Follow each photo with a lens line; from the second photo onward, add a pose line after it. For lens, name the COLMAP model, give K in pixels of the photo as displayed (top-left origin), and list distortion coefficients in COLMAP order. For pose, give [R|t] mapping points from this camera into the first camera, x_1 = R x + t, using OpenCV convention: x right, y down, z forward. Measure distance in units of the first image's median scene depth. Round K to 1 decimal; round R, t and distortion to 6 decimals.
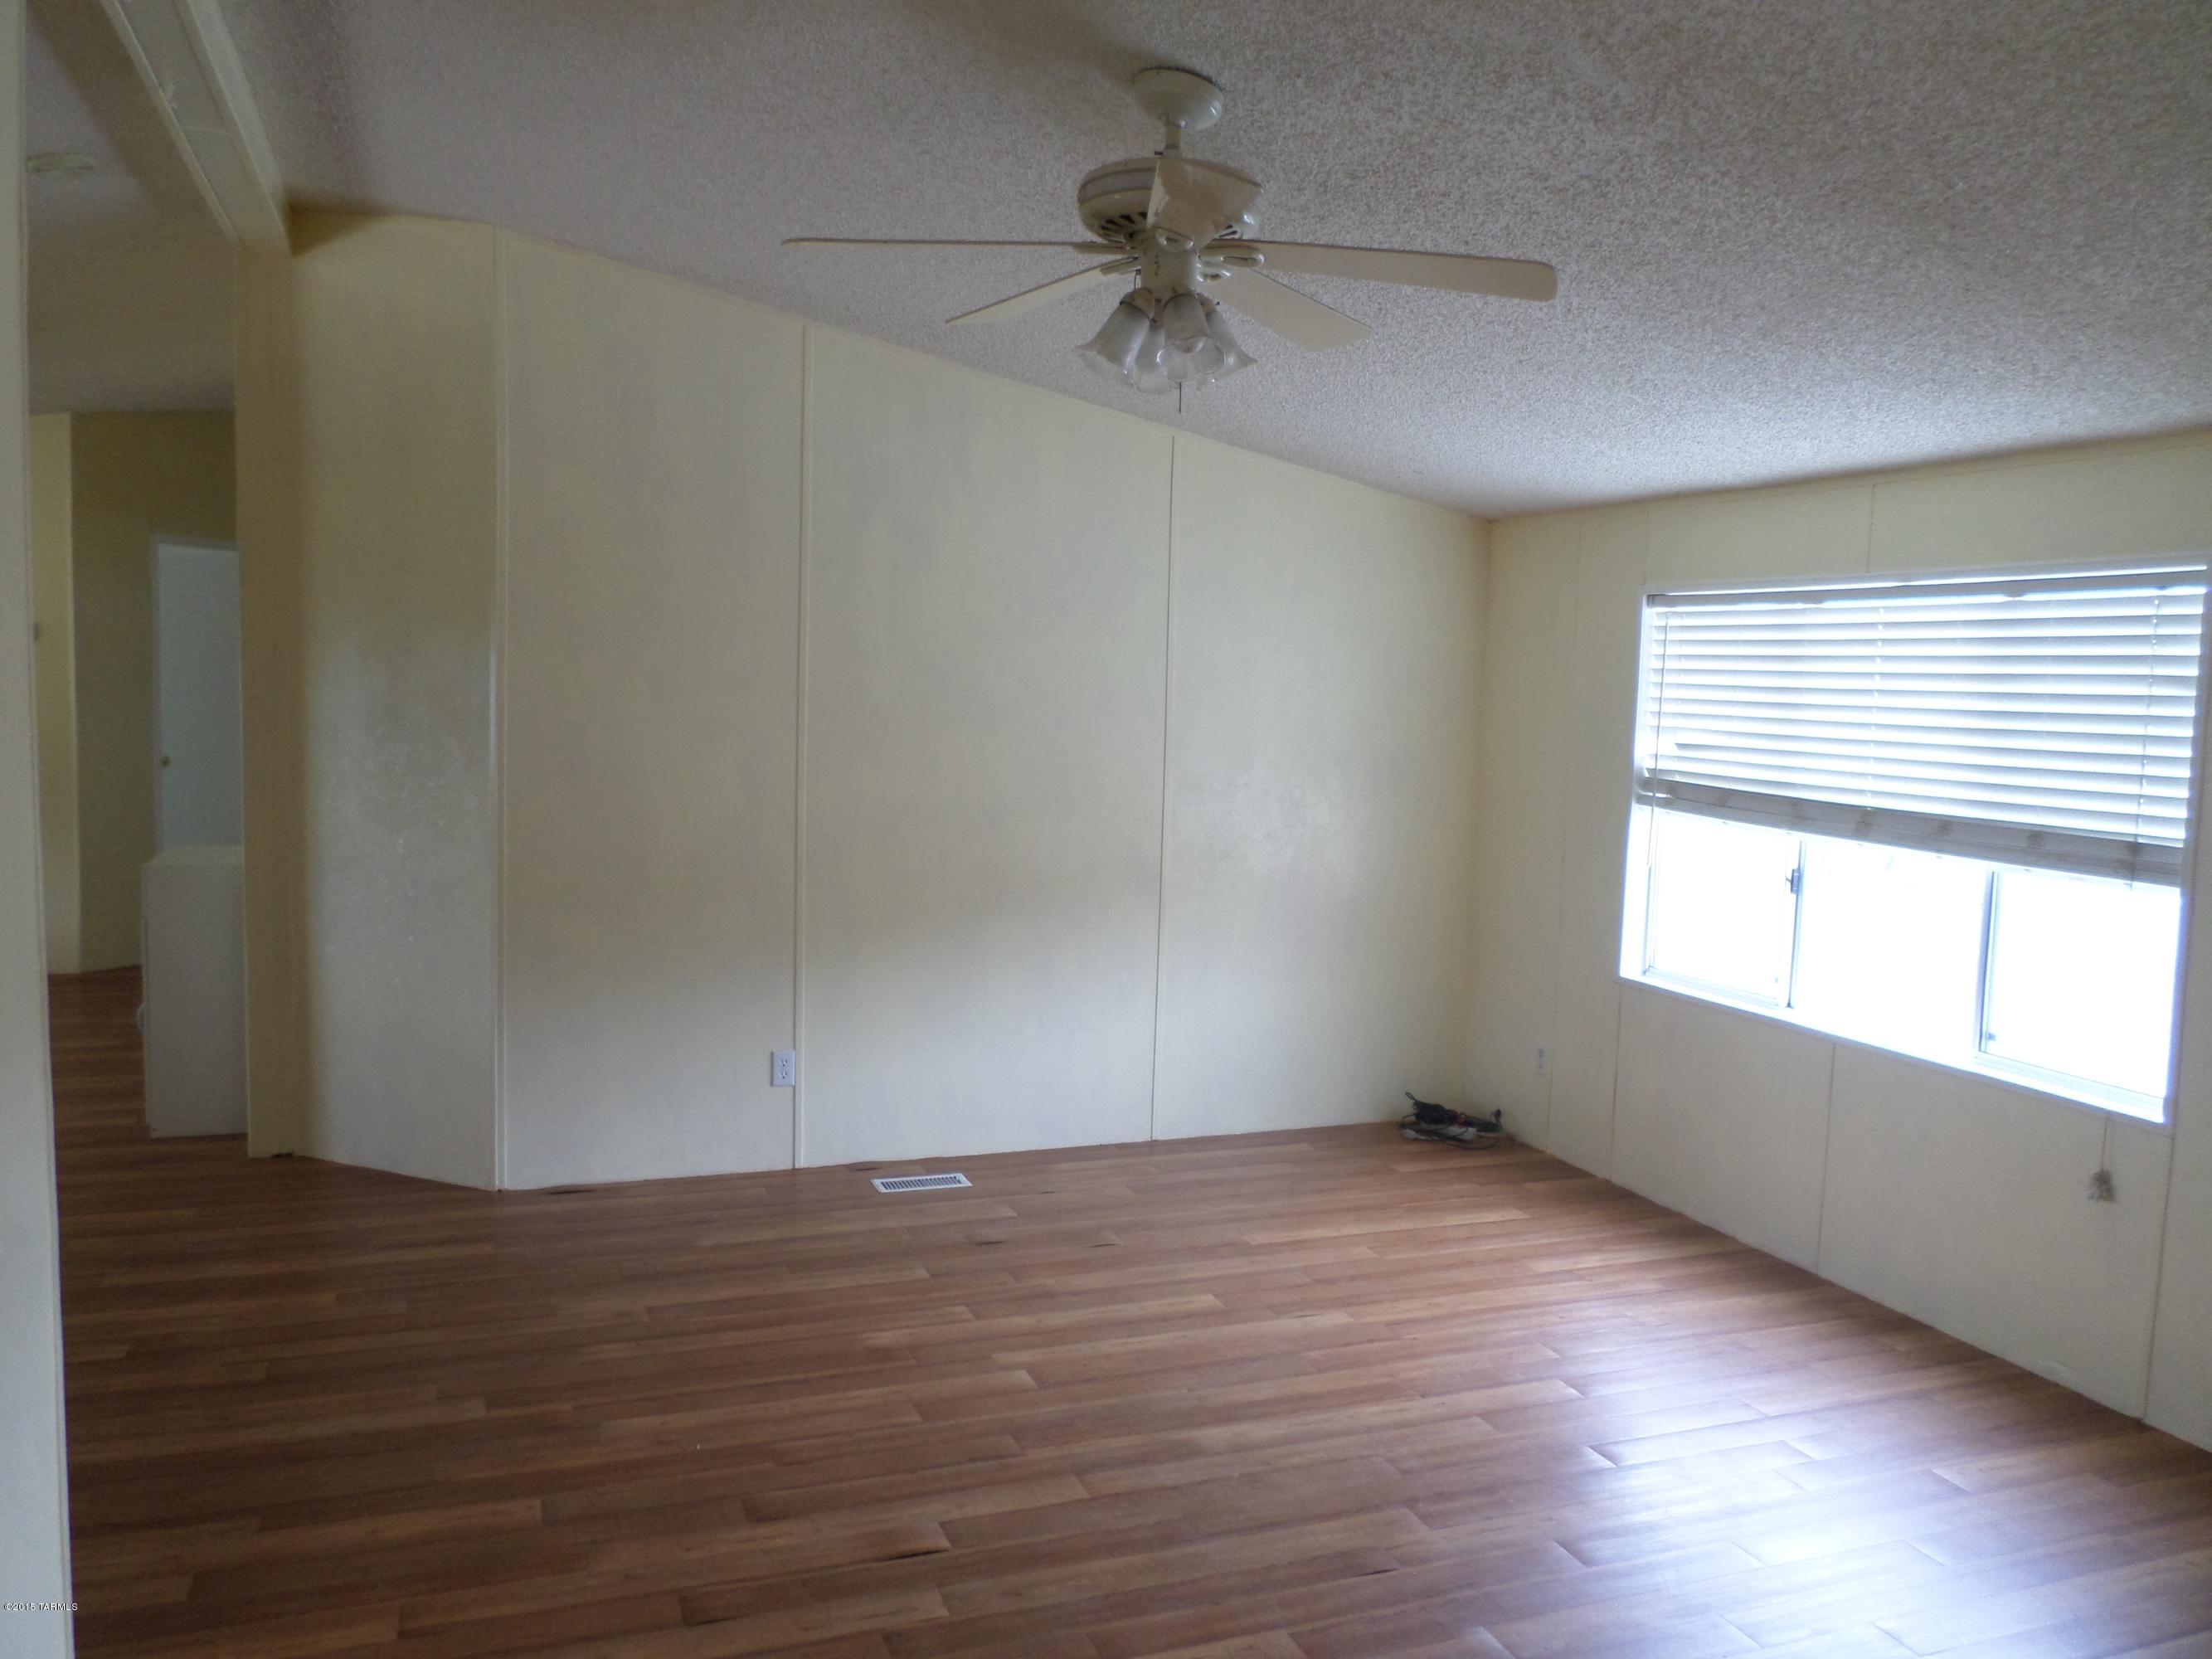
lens RADIAL K [[1680.0, 0, 1111.5], [0, 1680.0, 834.7], [0, 0, 1]] dist [-0.004902, -0.013728]
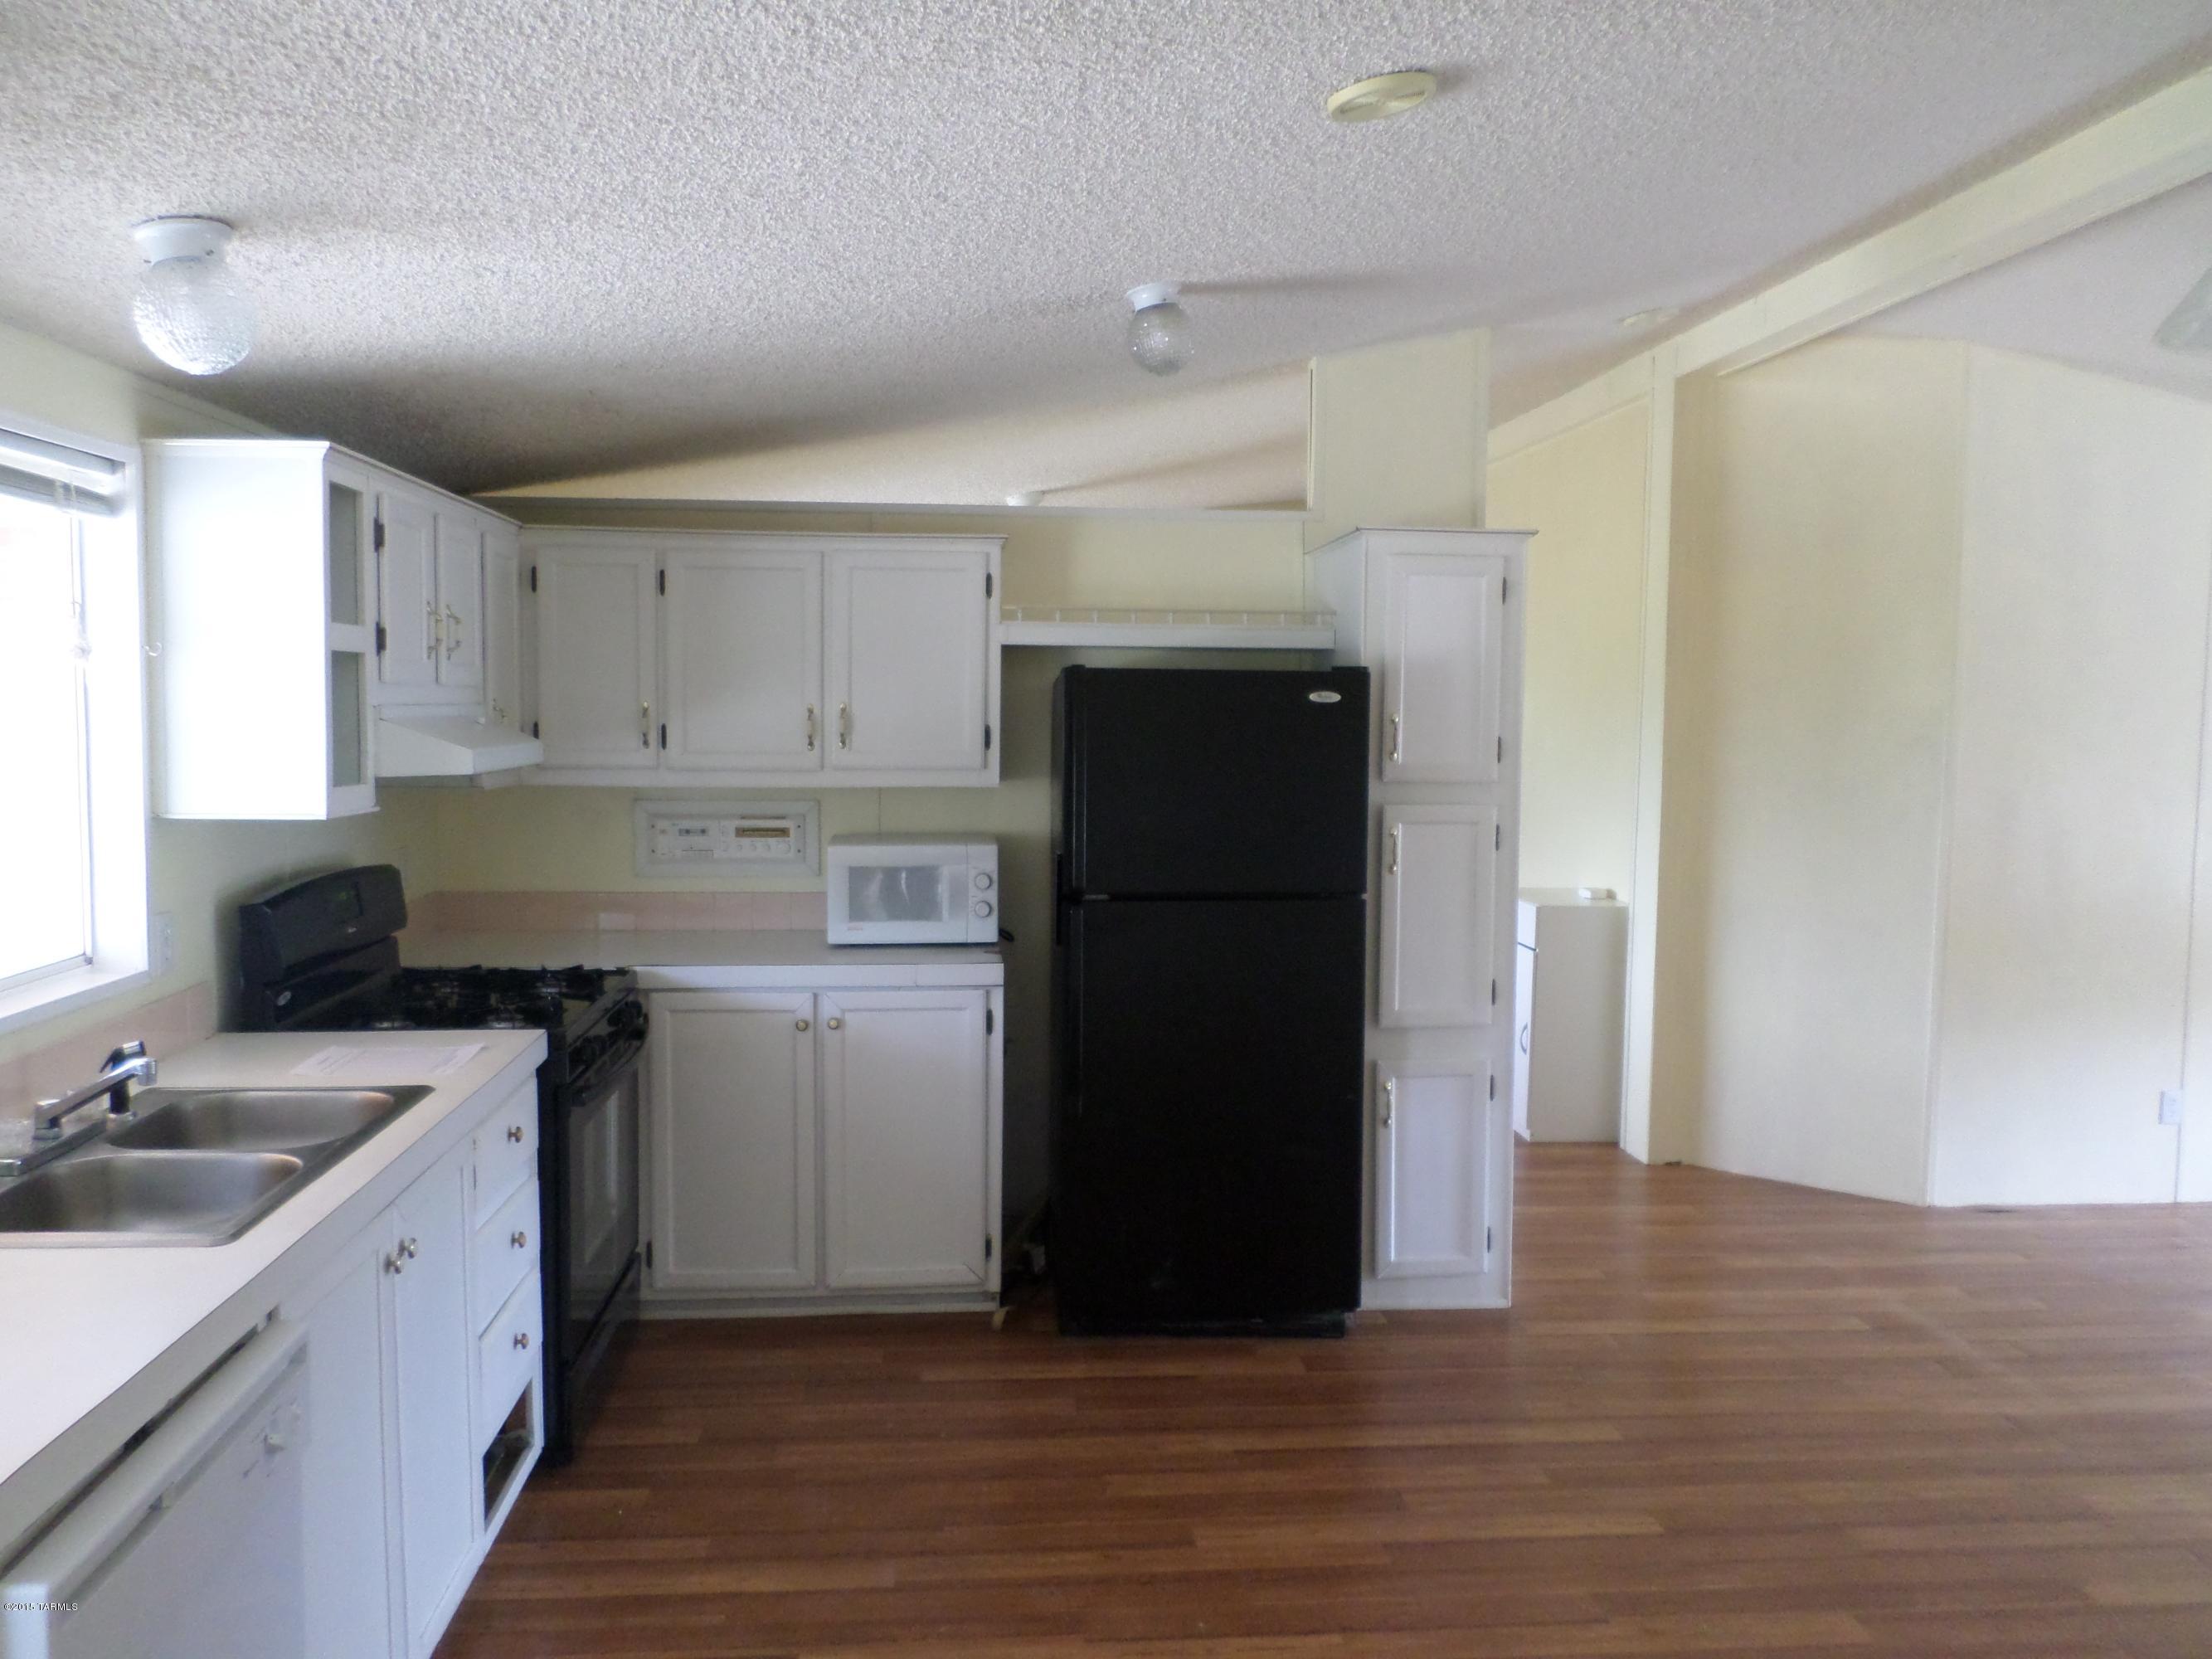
lens RADIAL K [[1680.0, 0, 1096.4], [0, 1680.0, 821.0], [0, 0, 1]] dist [-0.004902, -0.013728]
pose [[0.961265, 0.002912, -0.275609, -0.708501], [-0.011169, 0.999534, -0.028394, -0.004450], [0.275398, 0.030372, 0.960850, -0.261702]]
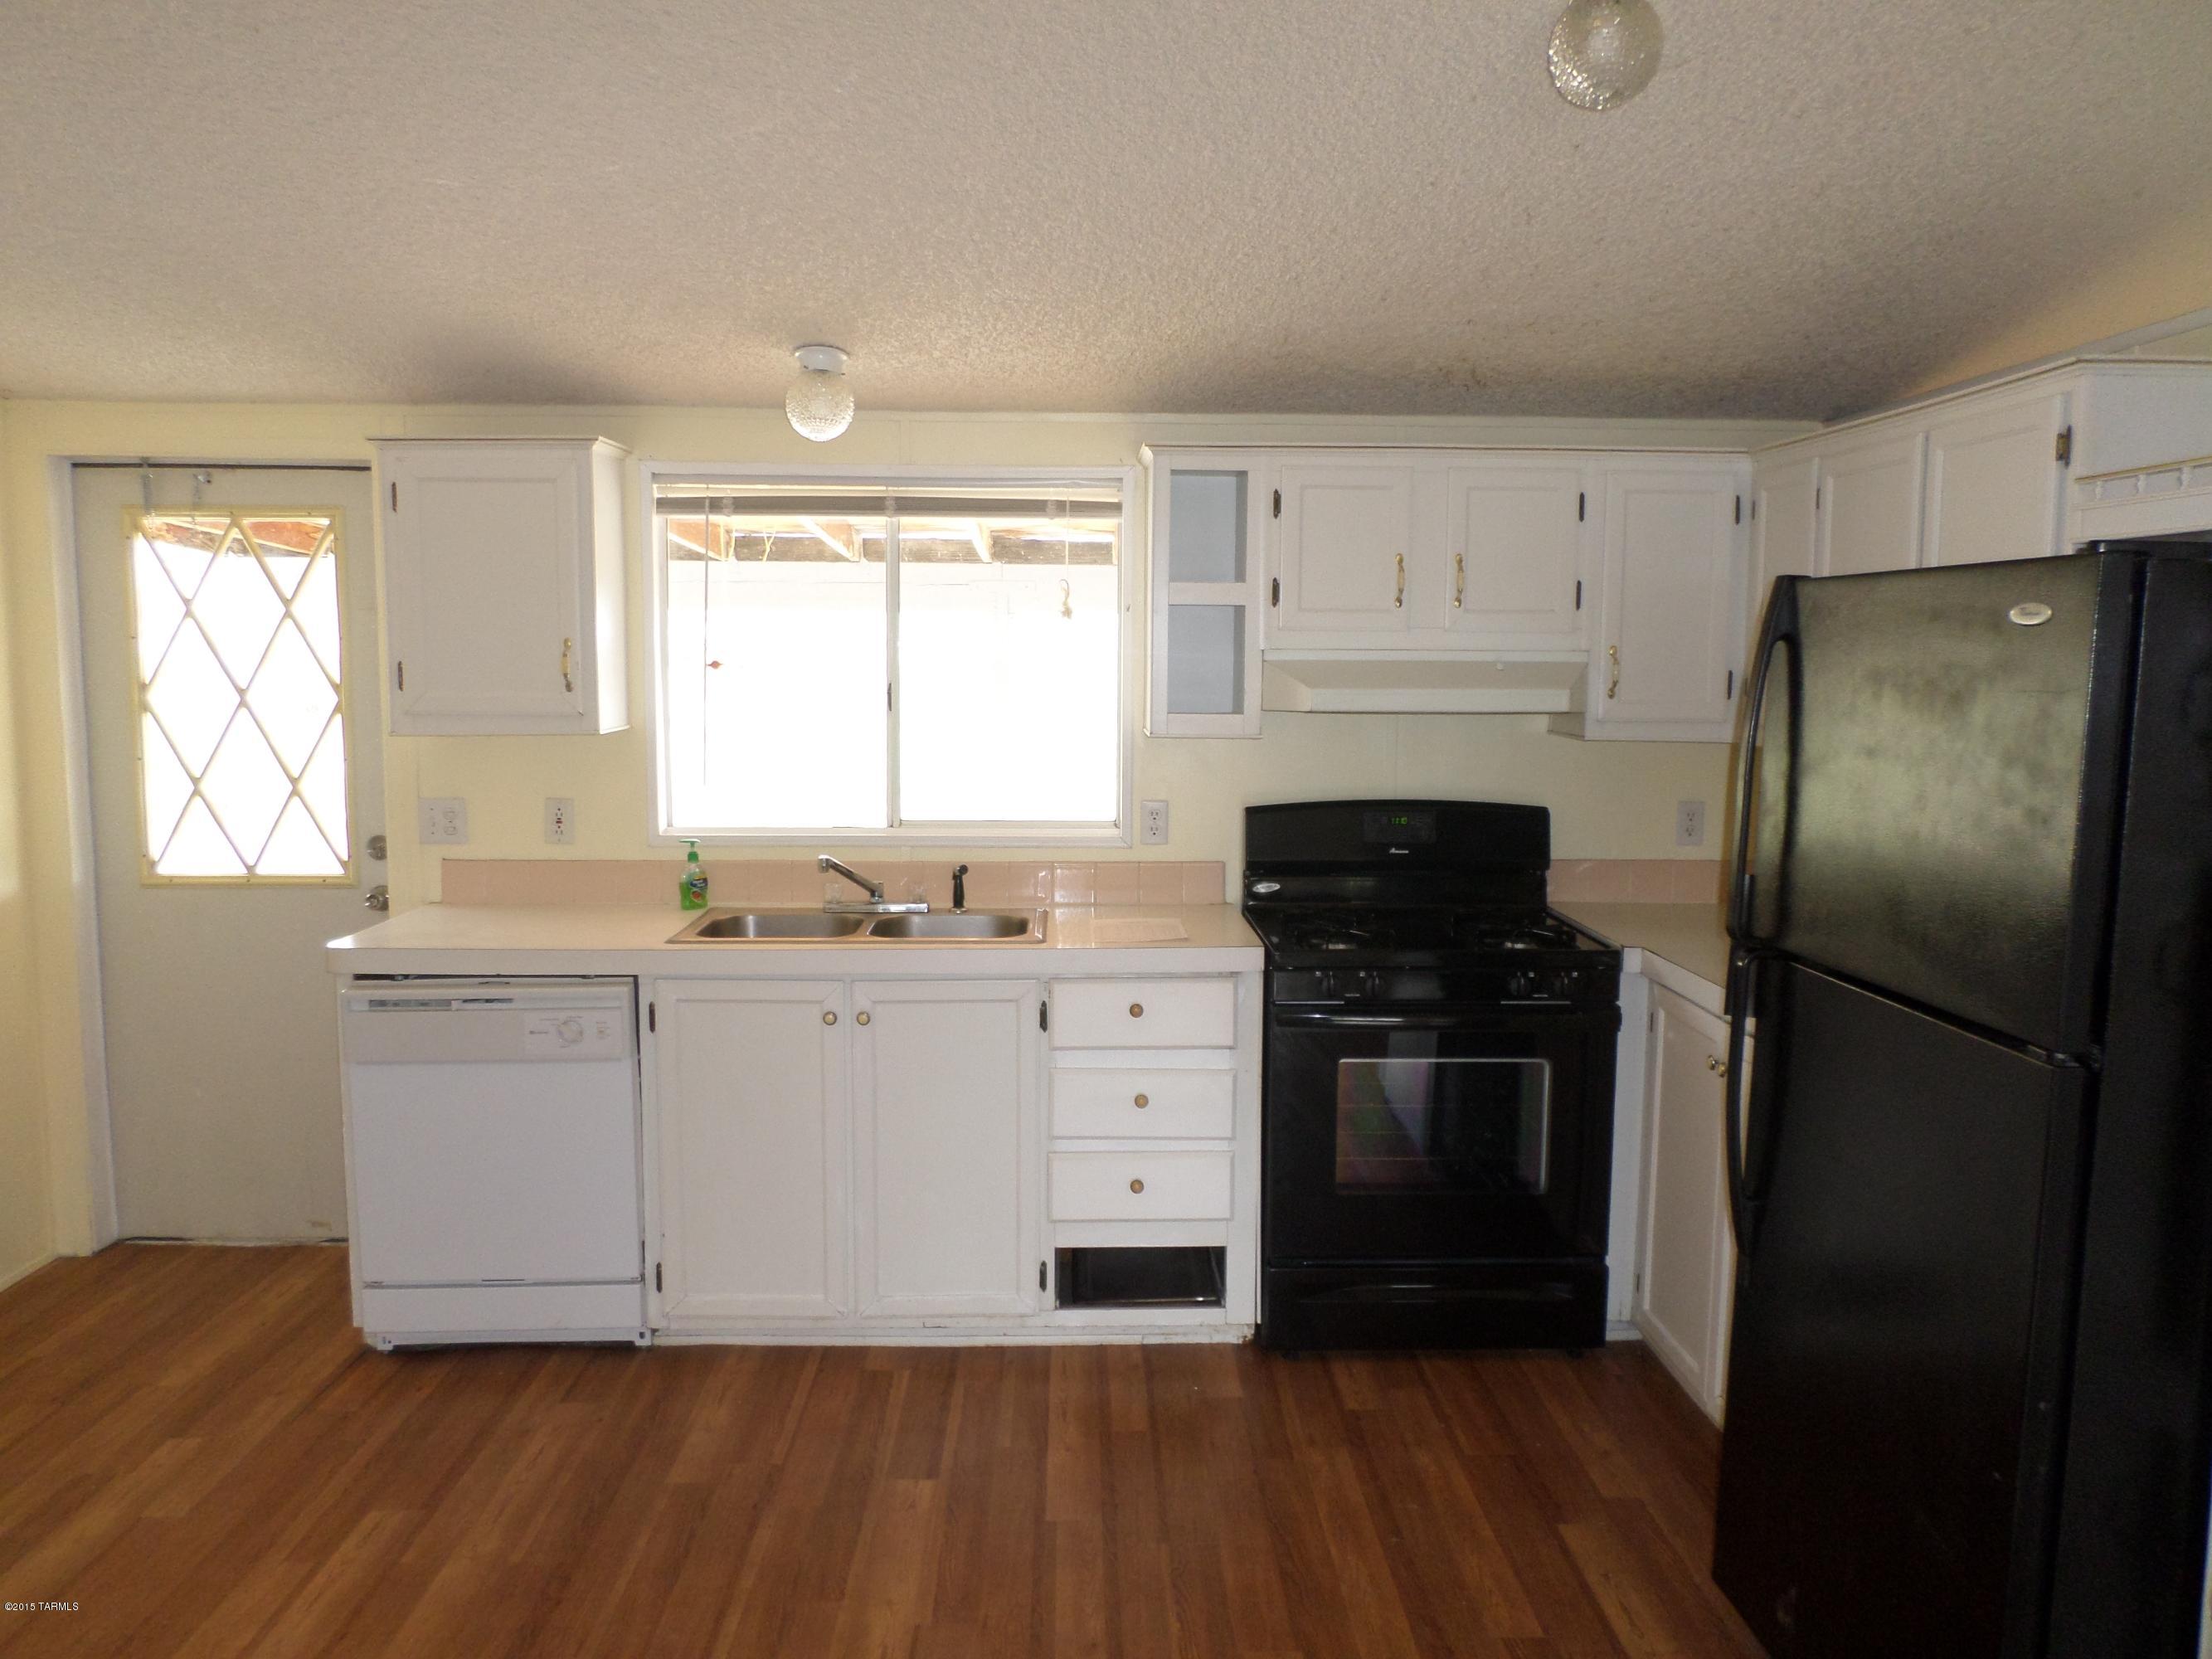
lens RADIAL K [[1680.0, 0, 1106.9], [0, 1680.0, 835.7], [0, 0, 1]] dist [-0.004902, -0.013728]
pose [[-0.330051, 0.072989, -0.941137, -0.331485], [-0.104837, 0.988004, 0.113389, -0.073694], [0.938124, 0.136090, -0.318439, 0.645785]]
